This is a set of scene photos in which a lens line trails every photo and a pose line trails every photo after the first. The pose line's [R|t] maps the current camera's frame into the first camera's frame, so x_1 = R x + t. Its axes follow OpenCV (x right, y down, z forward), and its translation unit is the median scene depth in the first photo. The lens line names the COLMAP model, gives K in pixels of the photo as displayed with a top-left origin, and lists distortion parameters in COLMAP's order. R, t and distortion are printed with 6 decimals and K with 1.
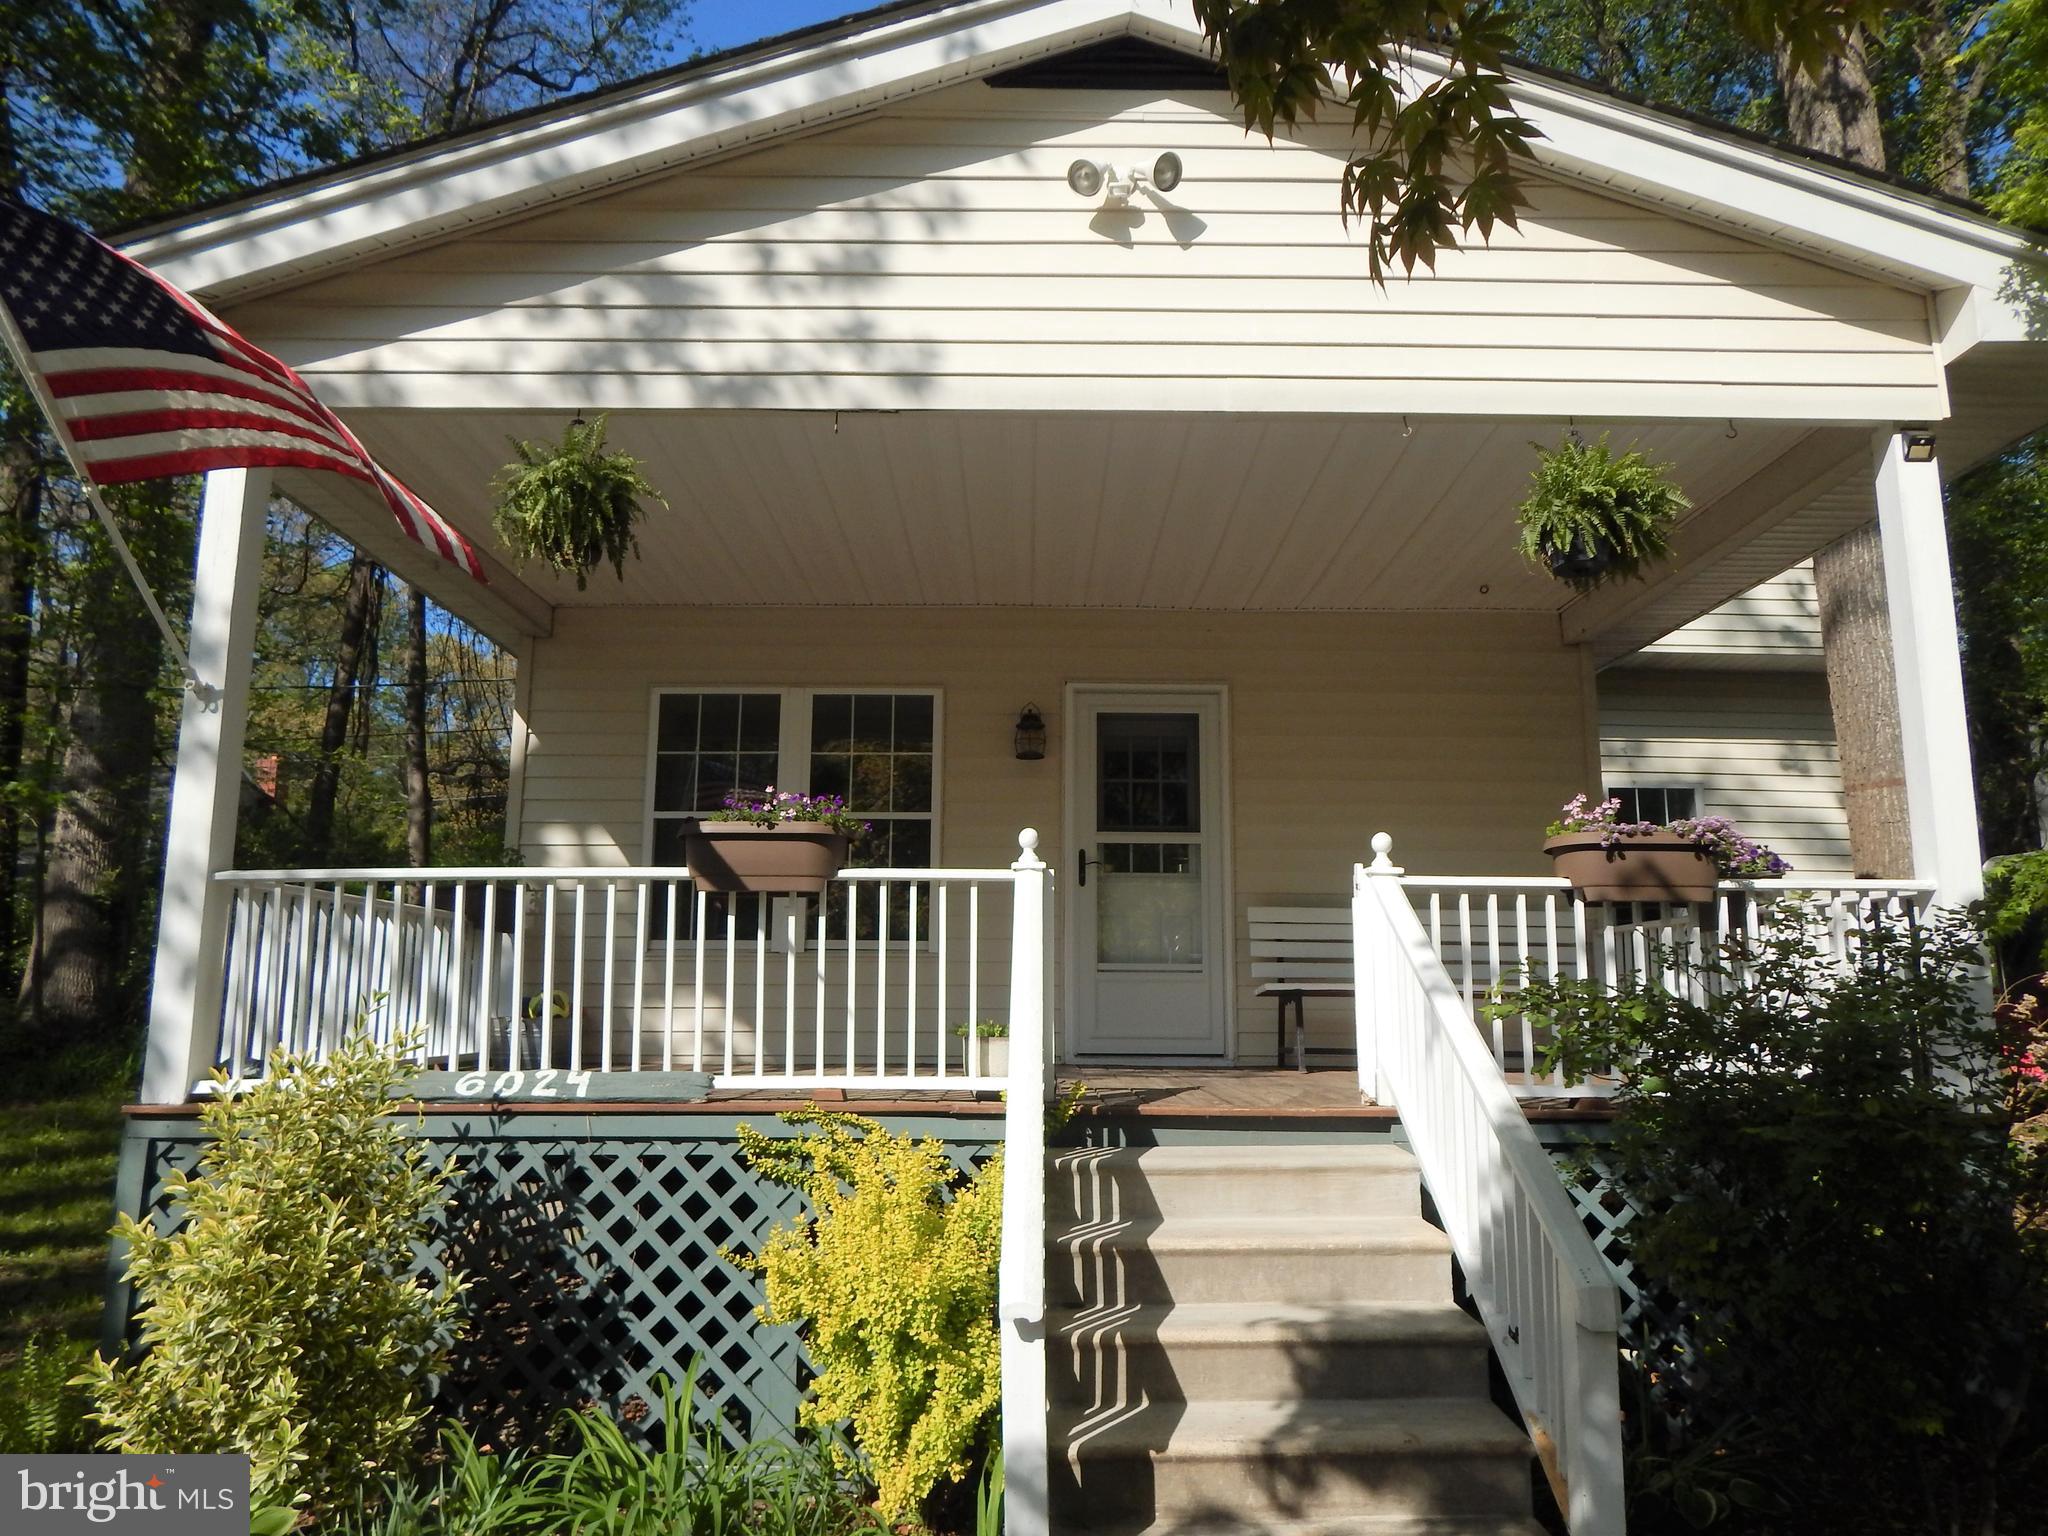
lens RADIAL K [[1385.0, 0, 1024.0], [0, 1385.0, 768.0], [0, 0, 1]] dist [0.008505, 0.003104]
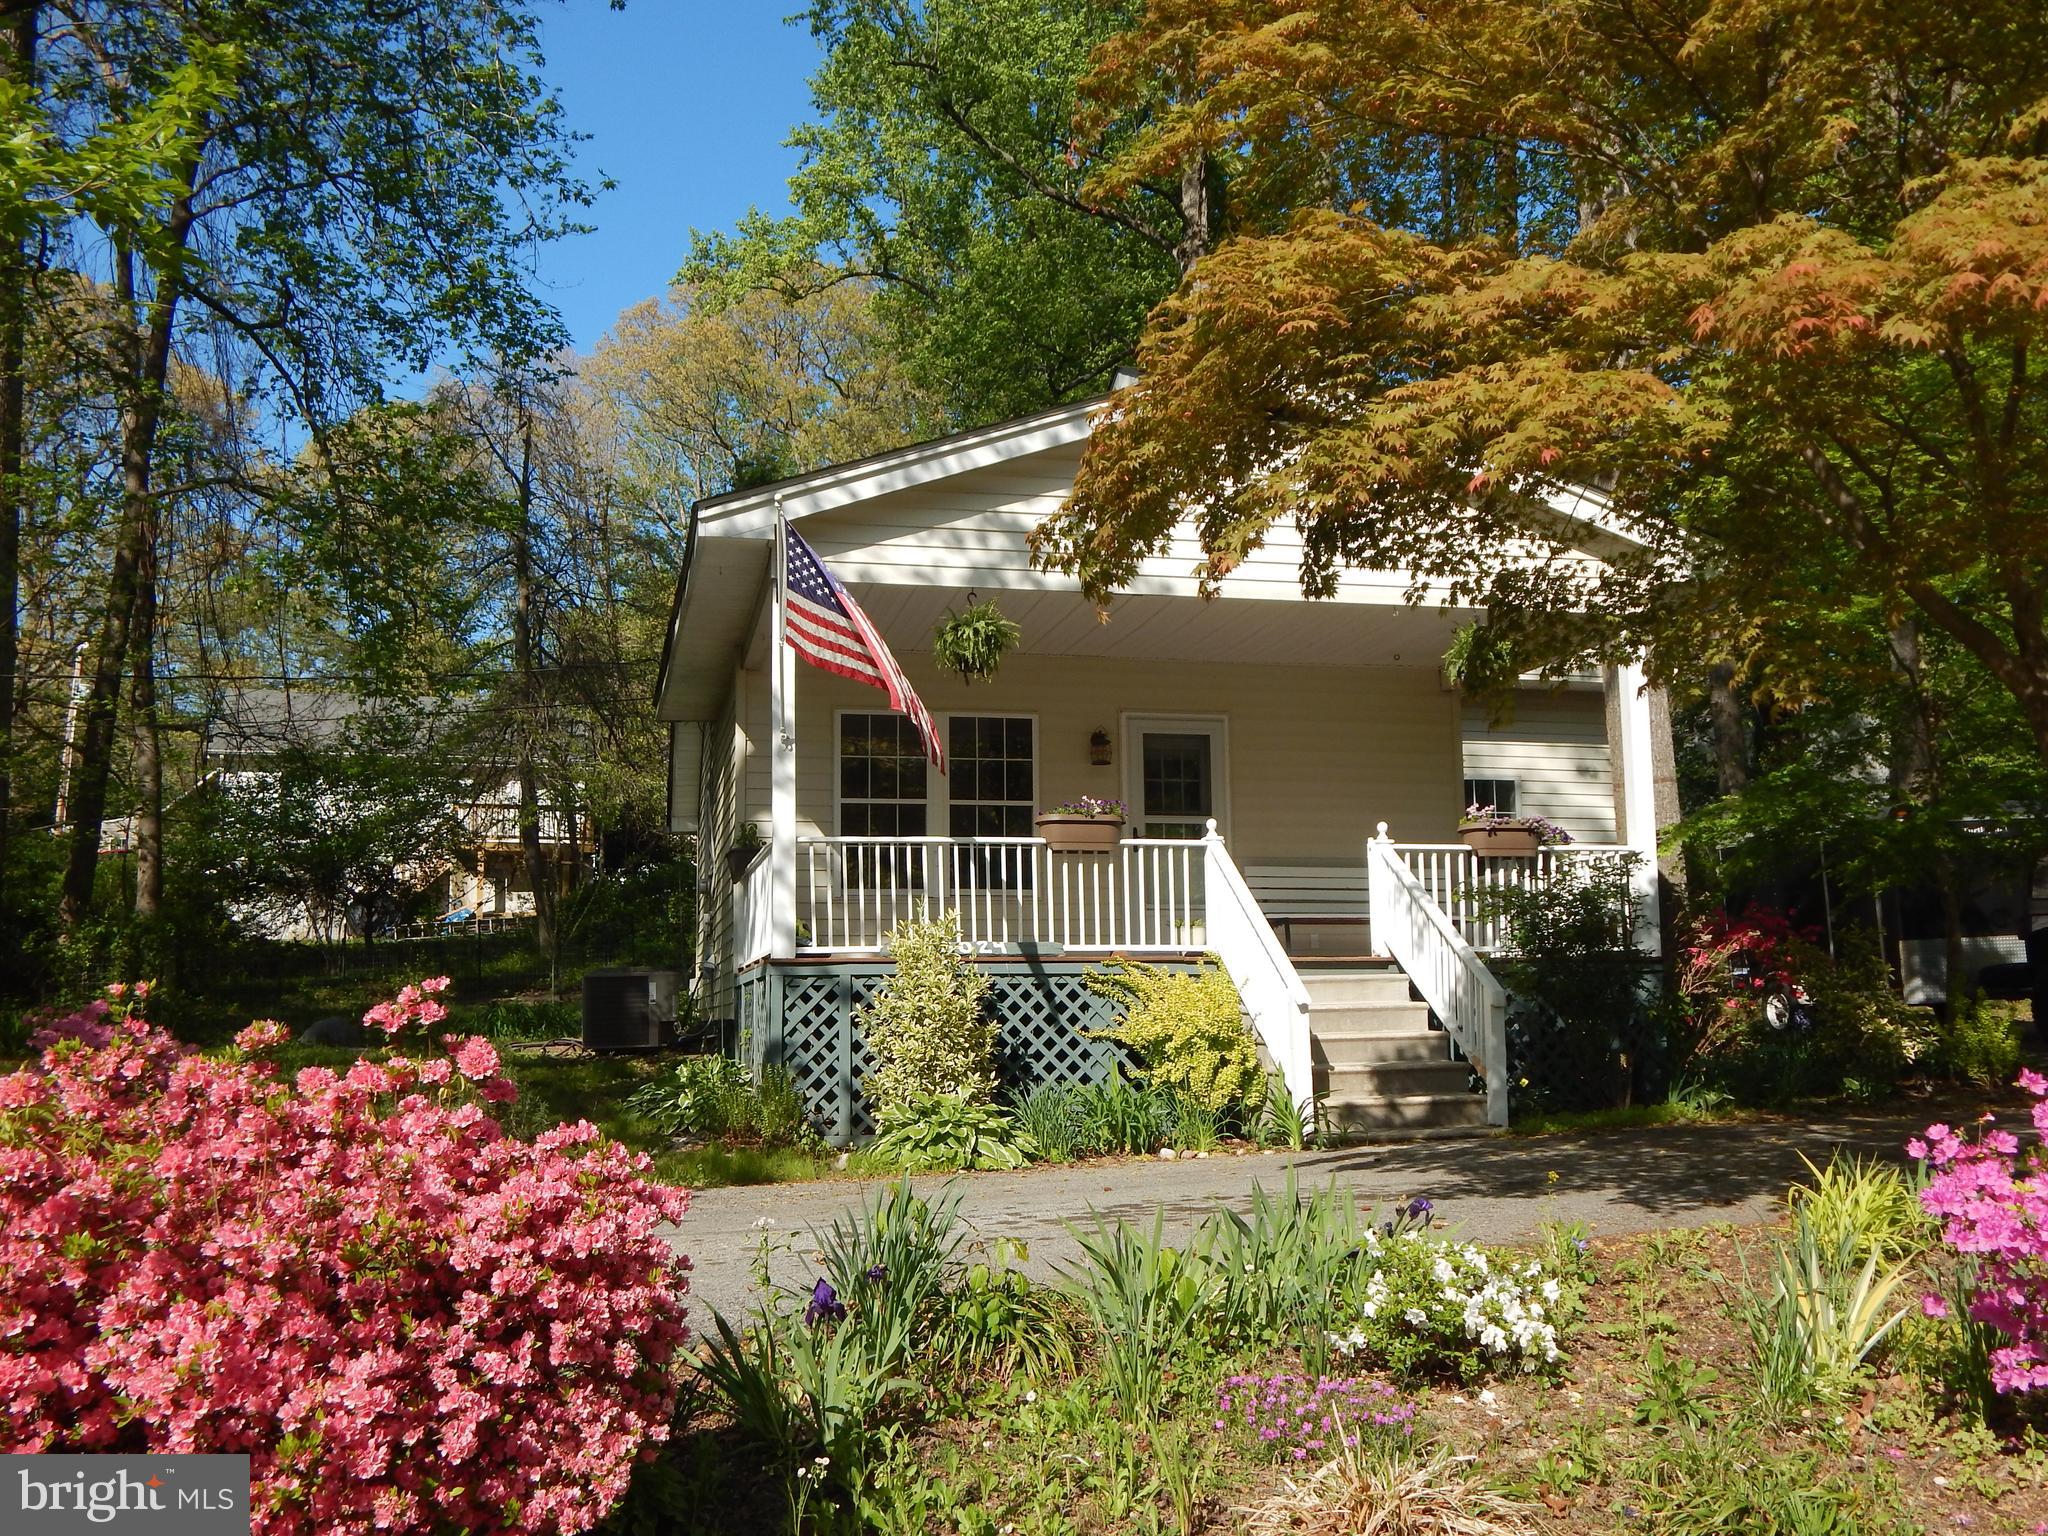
lens RADIAL K [[1821.8, 0, 1024.0], [0, 1821.8, 768.0], [0, 0, 1]] dist [-0.011782, -0.002425]
pose [[0.980190, 0.011704, 0.197712, -0.746989], [-0.018095, 0.999369, 0.030548, -0.099000], [-0.197230, -0.033521, 0.979784, -1.422256]]
